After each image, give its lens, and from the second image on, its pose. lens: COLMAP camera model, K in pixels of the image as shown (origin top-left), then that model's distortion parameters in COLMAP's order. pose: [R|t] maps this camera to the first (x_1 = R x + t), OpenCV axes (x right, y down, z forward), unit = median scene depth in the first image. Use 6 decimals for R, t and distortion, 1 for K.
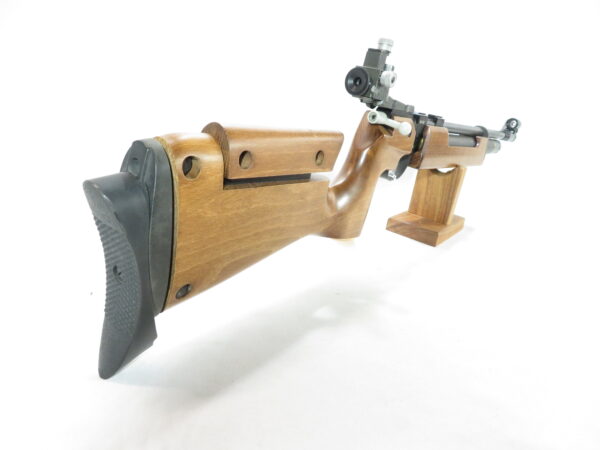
lens RADIAL K [[429.2, 0, 300.0], [0, 429.2, 225.0], [0, 0, 1]] dist [0.000854, 0.000979]
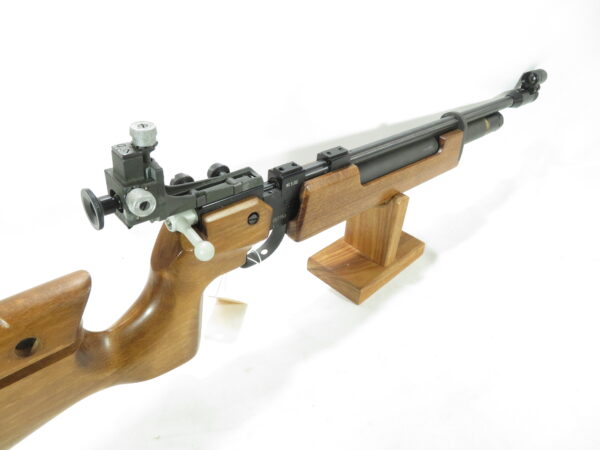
lens RADIAL K [[429.2, 0, 300.0], [0, 429.2, 225.0], [0, 0, 1]] dist [0.000854, 0.000979]
pose [[0.984182, -0.001157, -0.177154, 0.619063], [0.047471, 0.965132, 0.257422, -0.521308], [0.170679, -0.261760, 0.949921, 0.495943]]
